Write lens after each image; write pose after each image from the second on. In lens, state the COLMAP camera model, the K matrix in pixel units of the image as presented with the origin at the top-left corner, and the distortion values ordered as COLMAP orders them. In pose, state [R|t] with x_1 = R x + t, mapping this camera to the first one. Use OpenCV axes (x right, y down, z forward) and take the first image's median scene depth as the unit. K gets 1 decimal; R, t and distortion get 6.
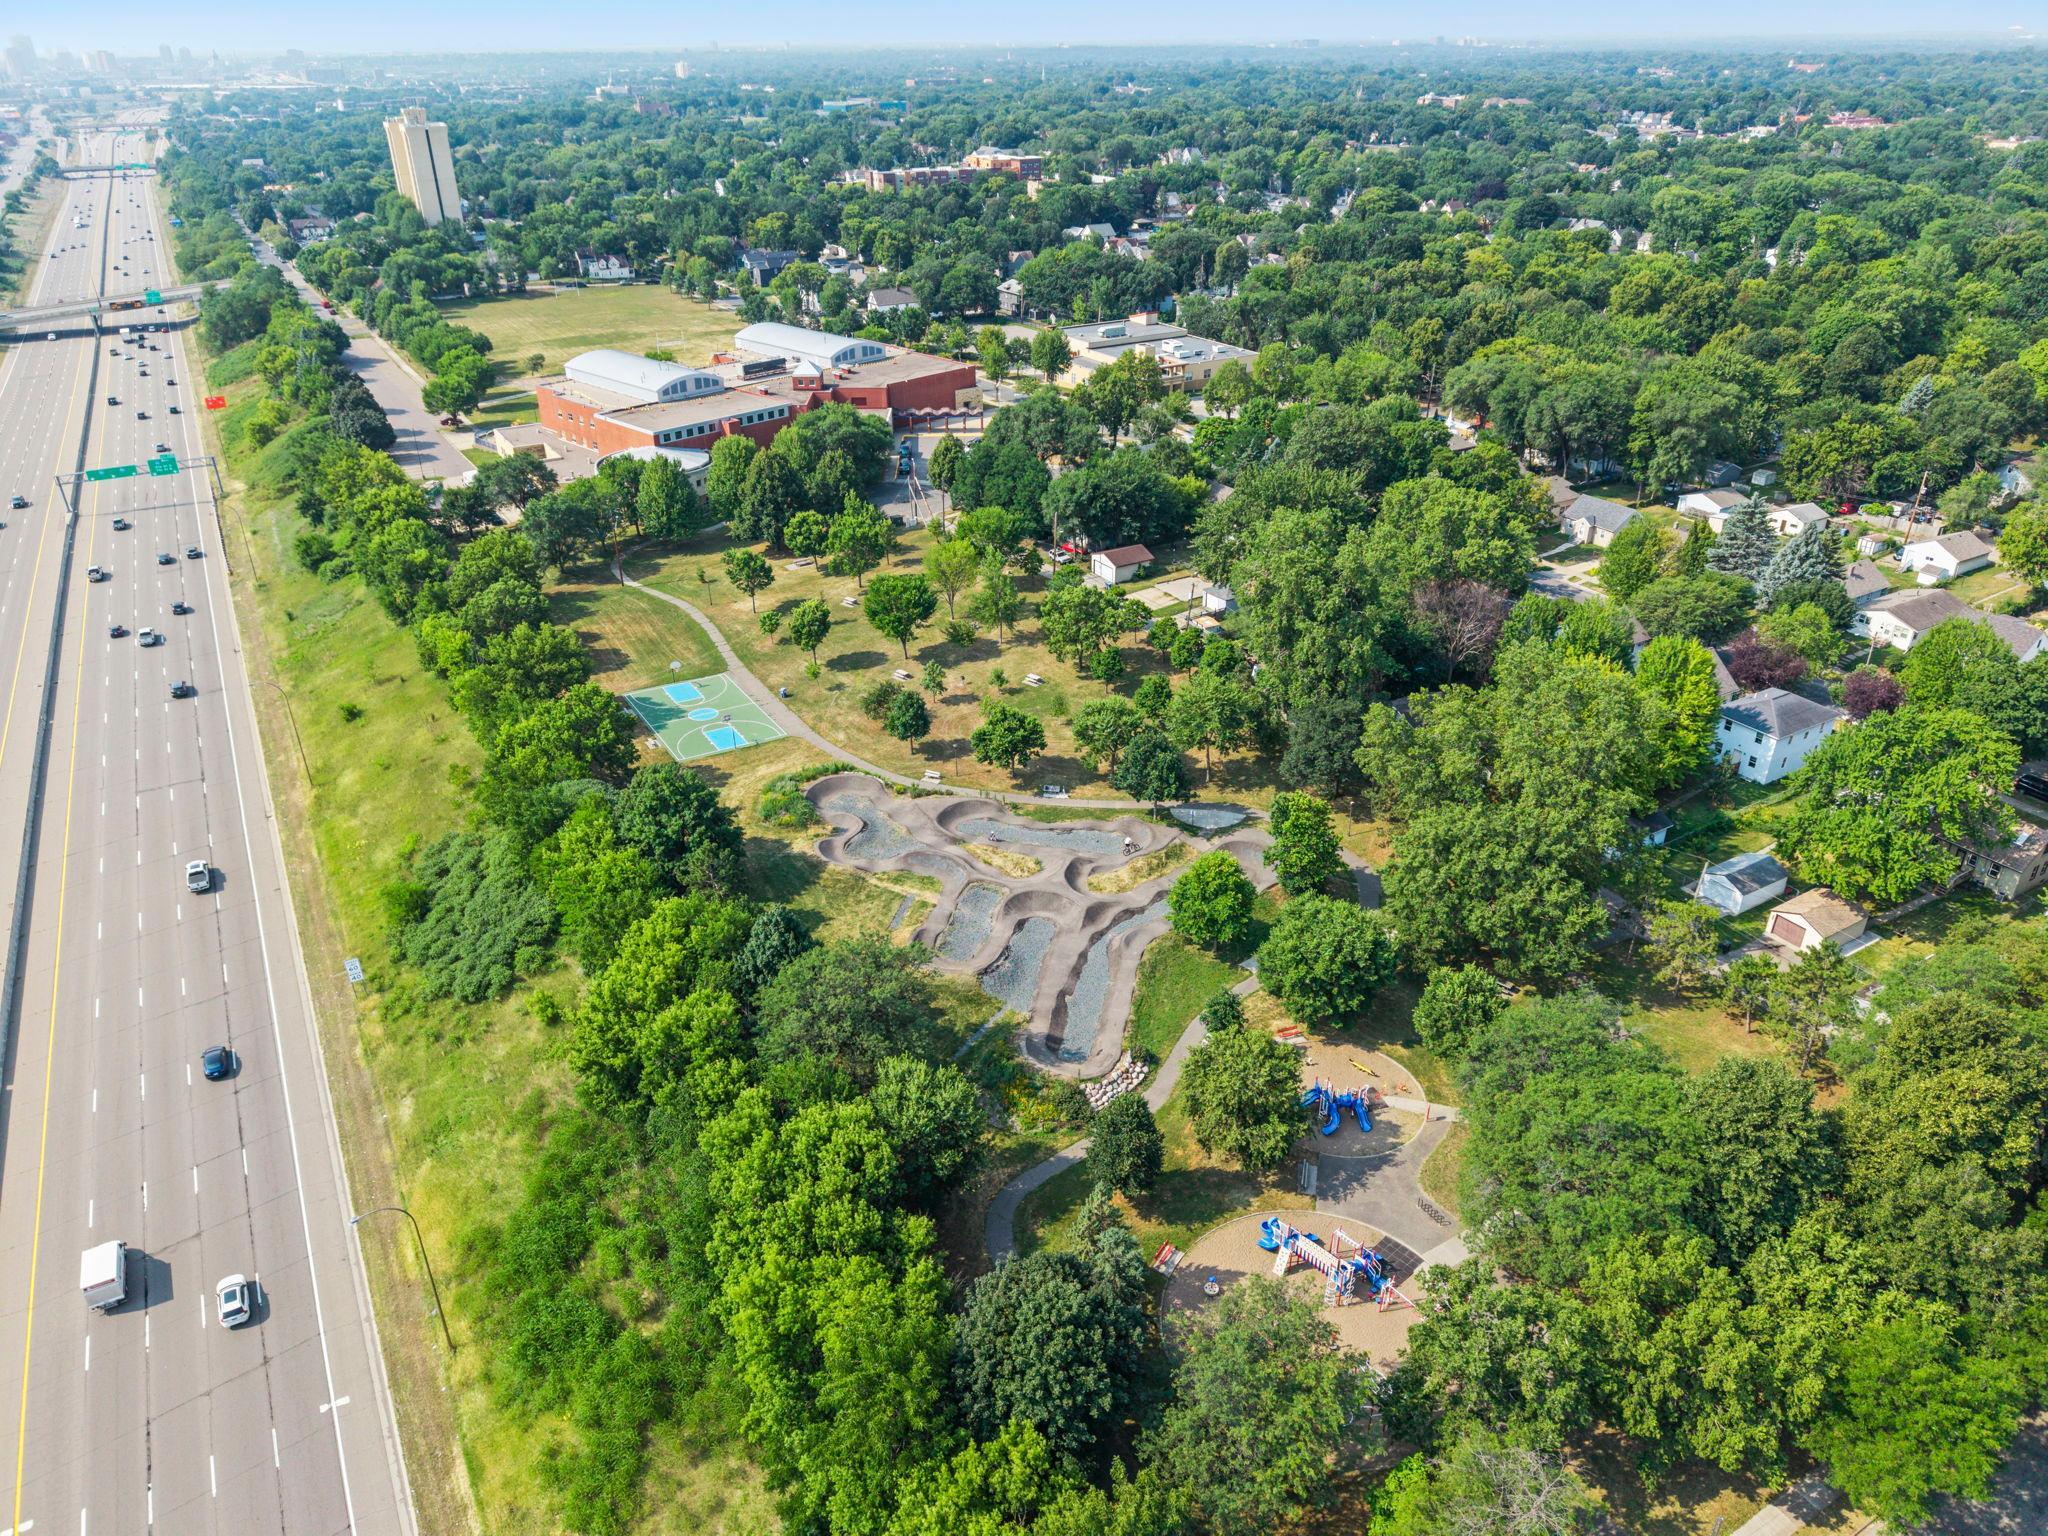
lens RADIAL K [[1377.7, 0, 1009.1], [0, 1377.7, 763.3], [0, 0, 1]] dist [0.057203, -0.069791]
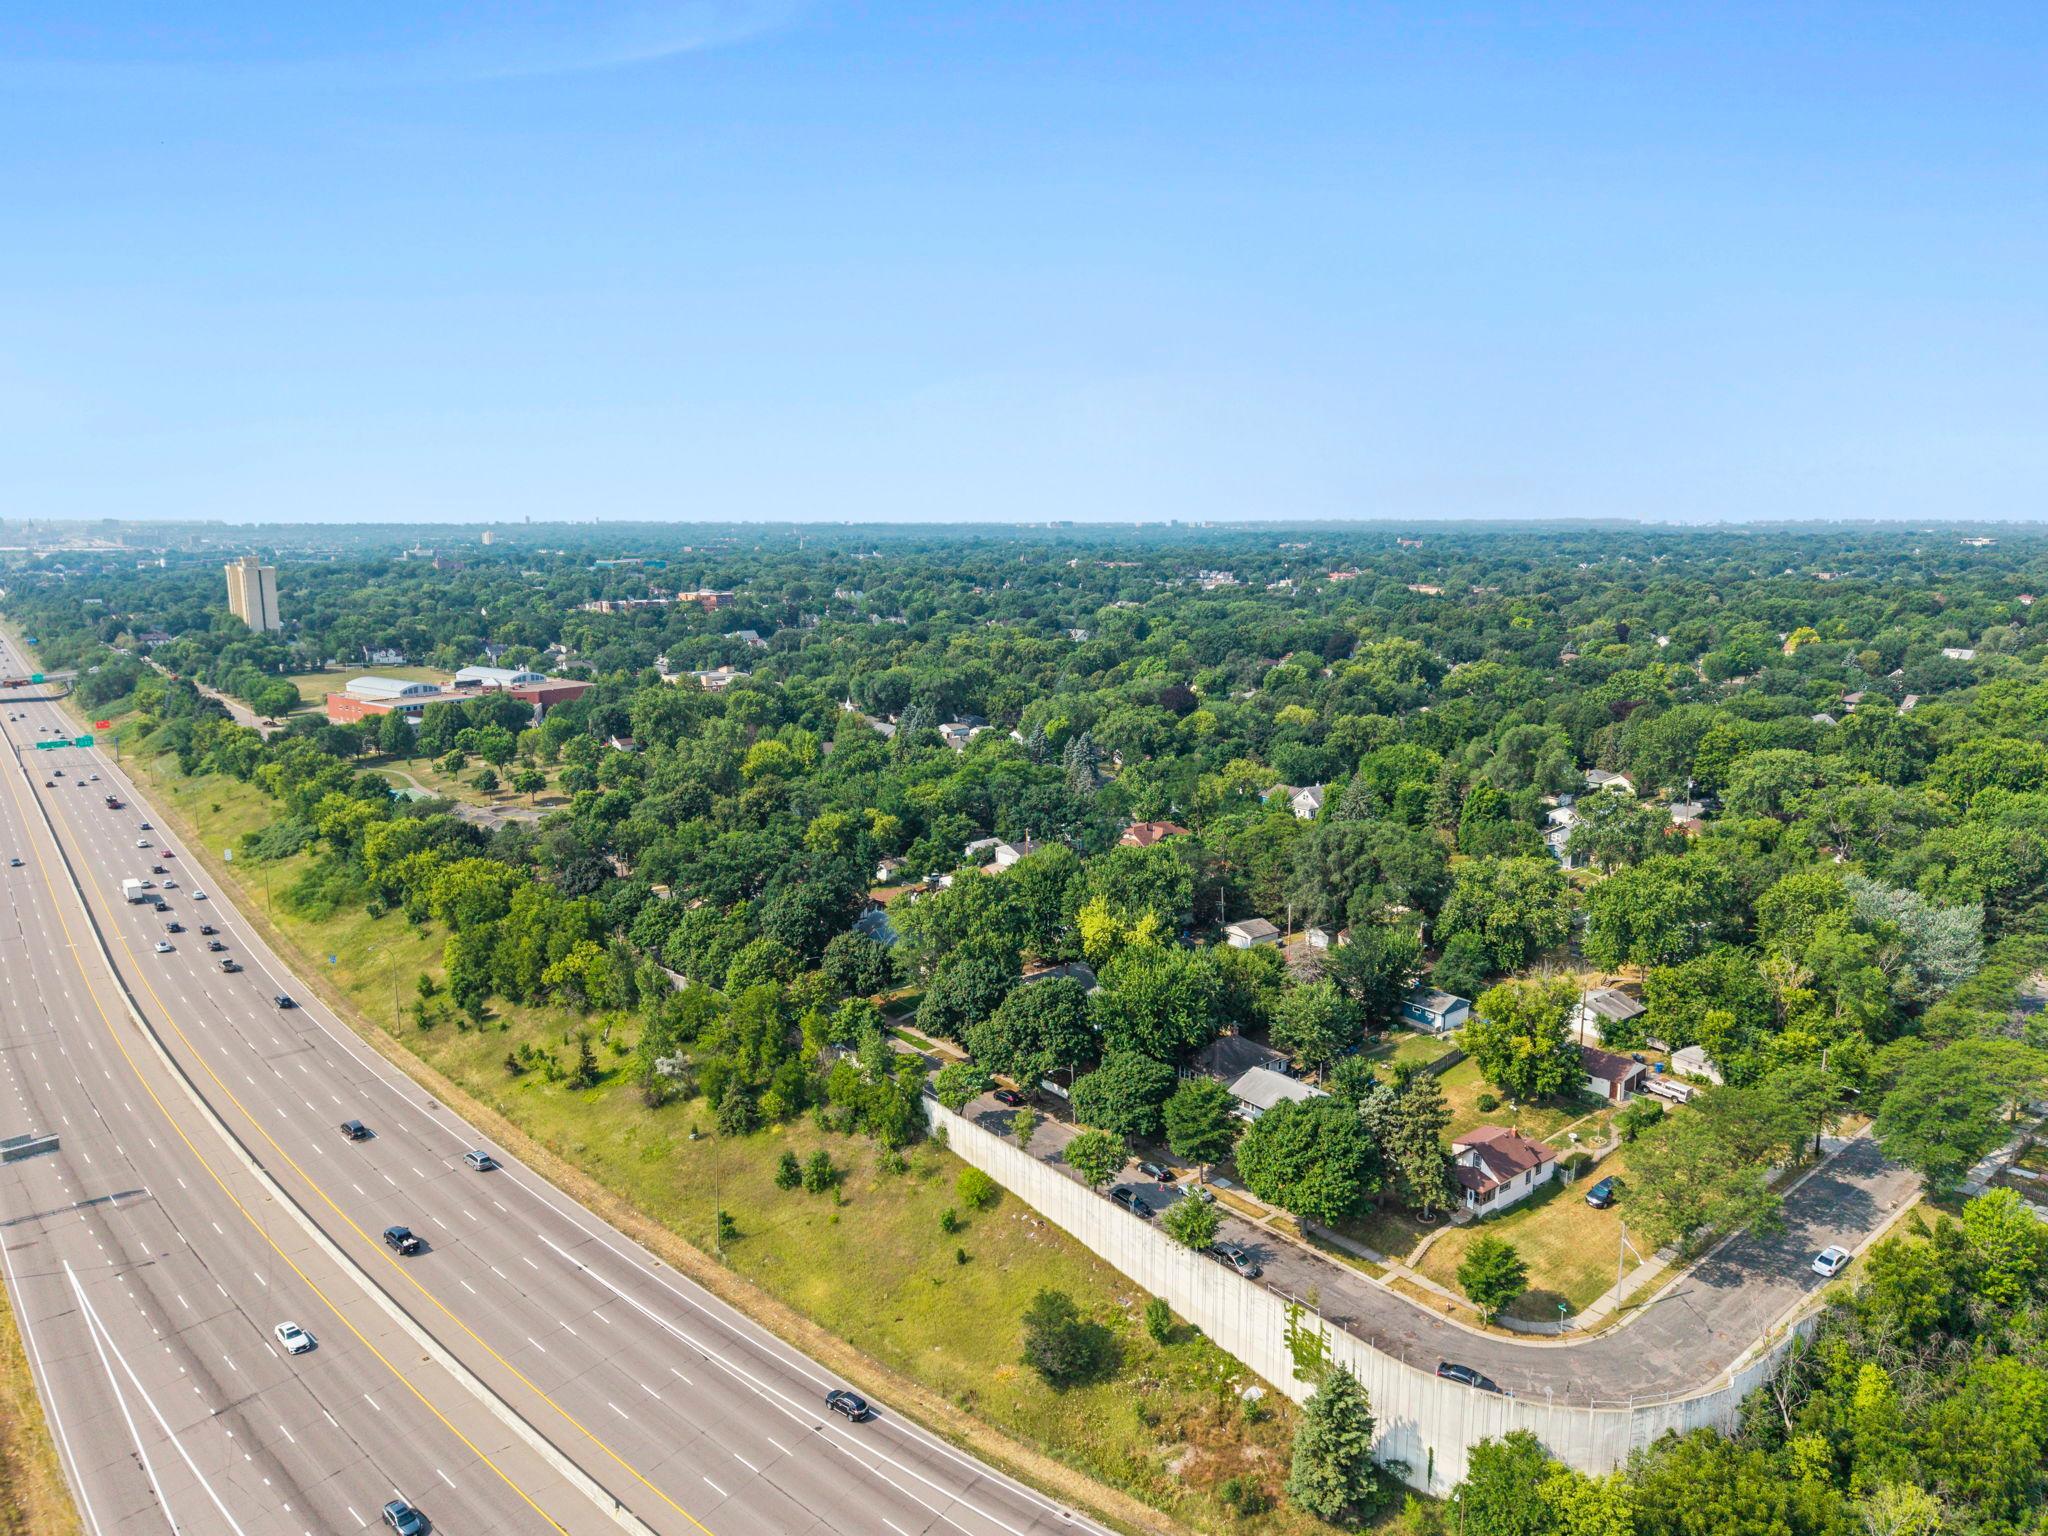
lens RADIAL K [[1377.7, 0, 1009.1], [0, 1377.7, 763.3], [0, 0, 1]] dist [0.057203, -0.069791]
pose [[0.989996, -0.016114, 0.140175, 0.123526], [0.057376, 0.953587, -0.295600, 0.179892], [-0.128905, 0.300685, 0.944972, -0.346584]]
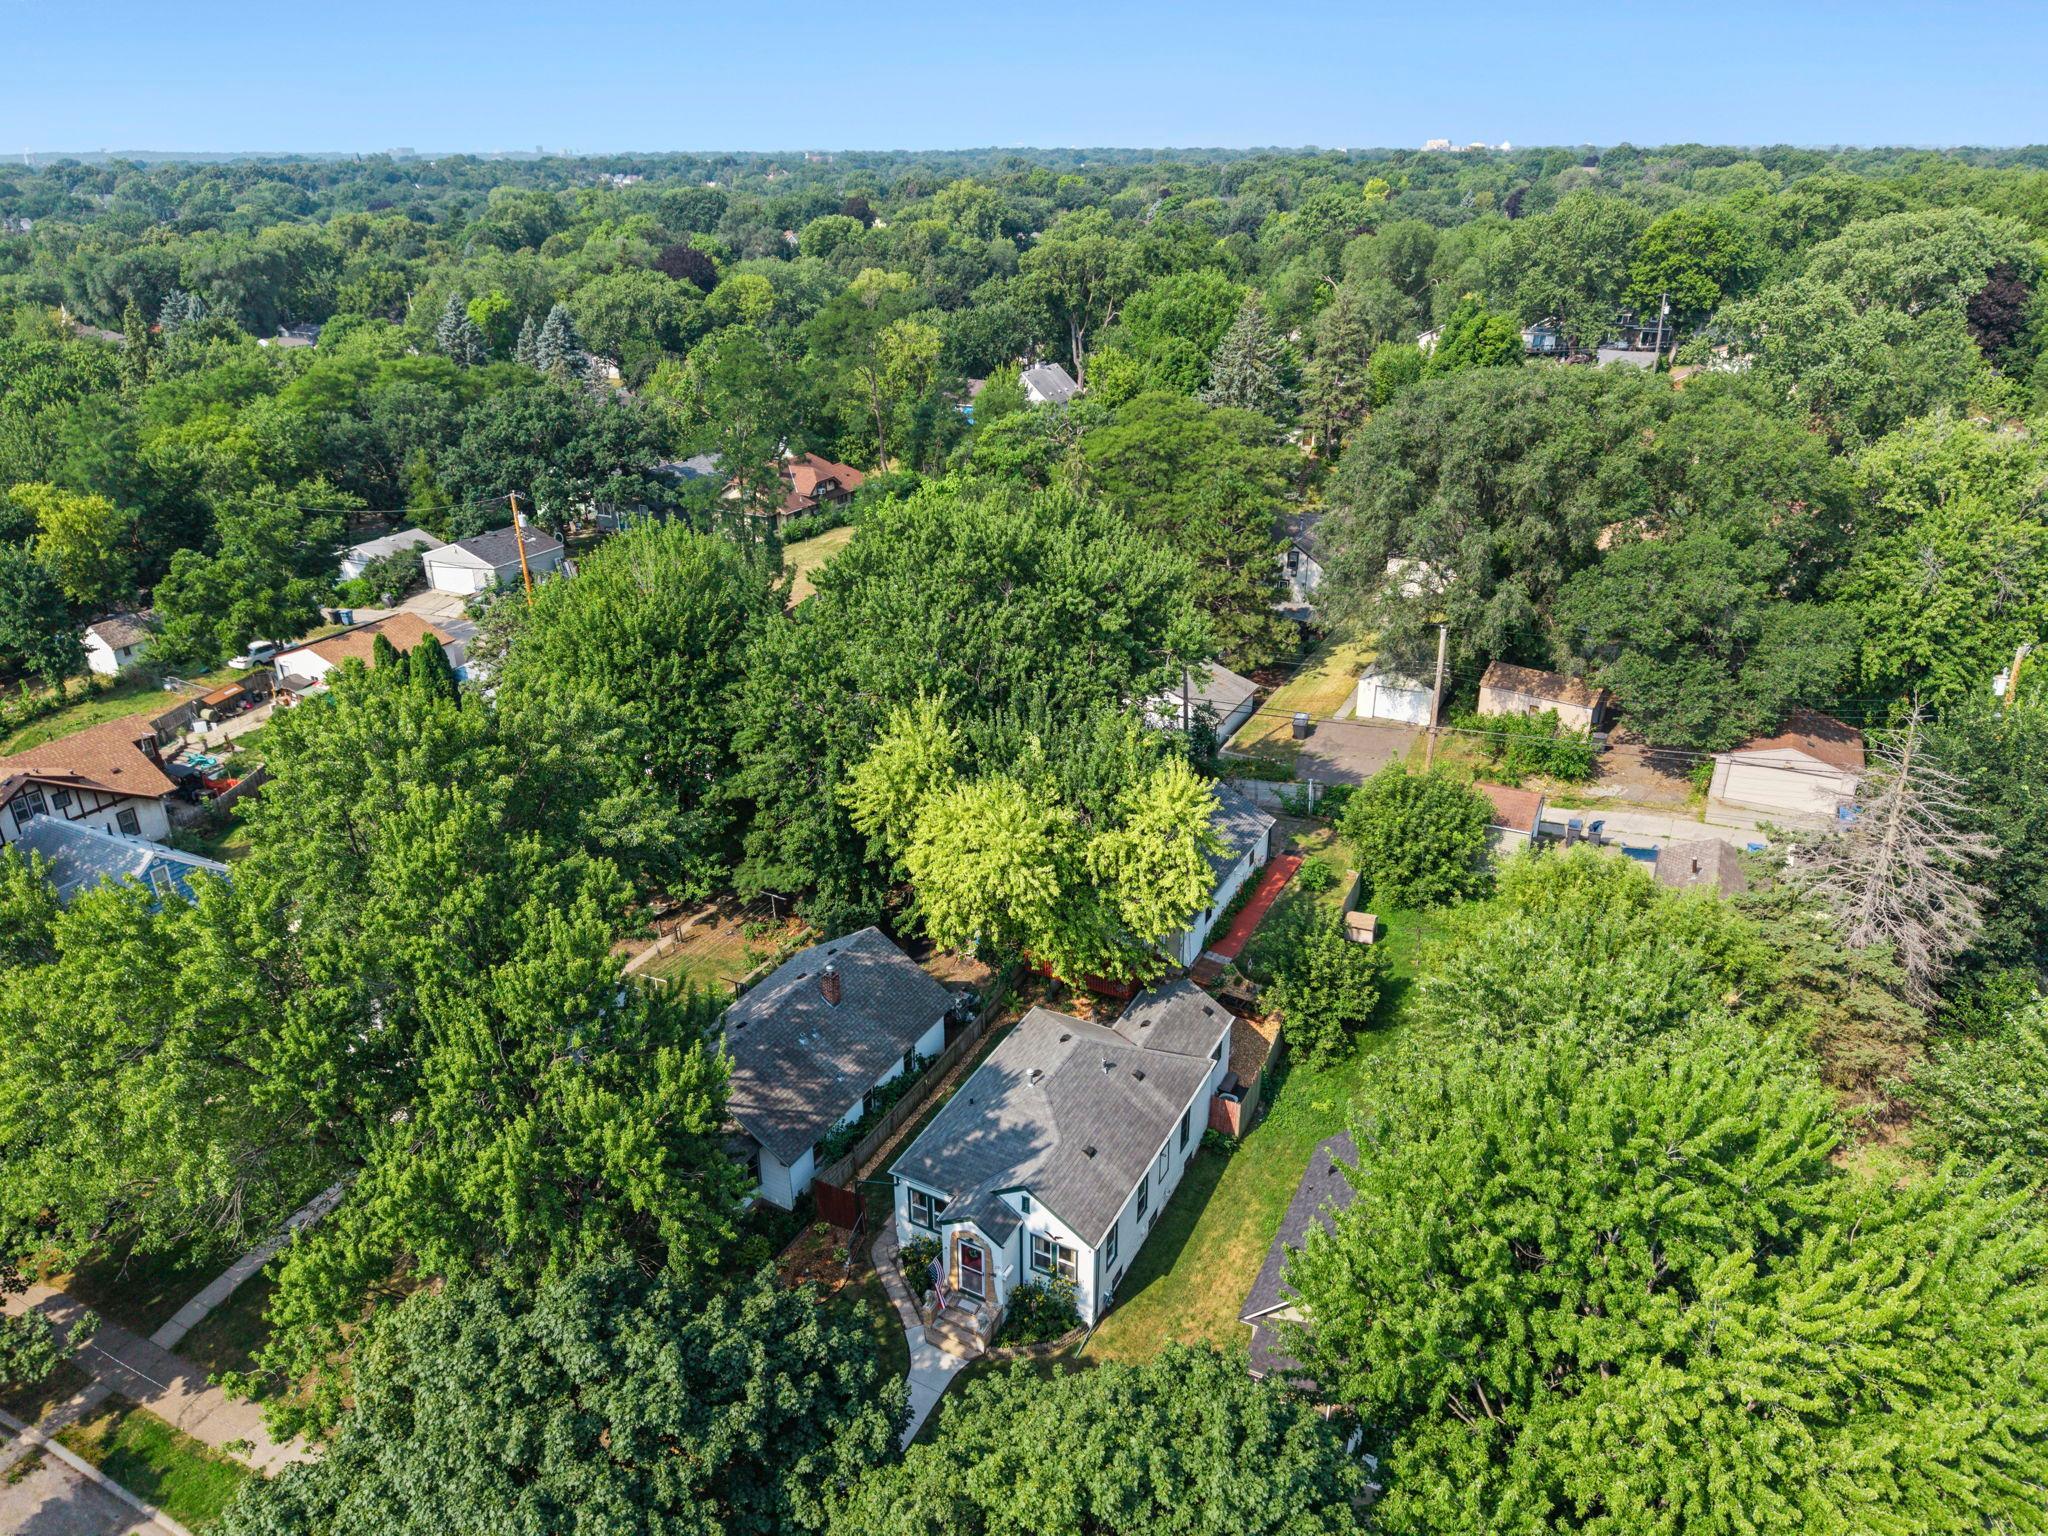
lens RADIAL K [[1377.7, 0, 1009.1], [0, 1377.7, 763.3], [0, 0, 1]] dist [0.057203, -0.069791]
pose [[0.847024, -0.211750, 0.487557, 0.153743], [0.243687, 0.969852, -0.002139, 0.115578], [-0.472405, 0.120624, 0.873088, -0.092264]]
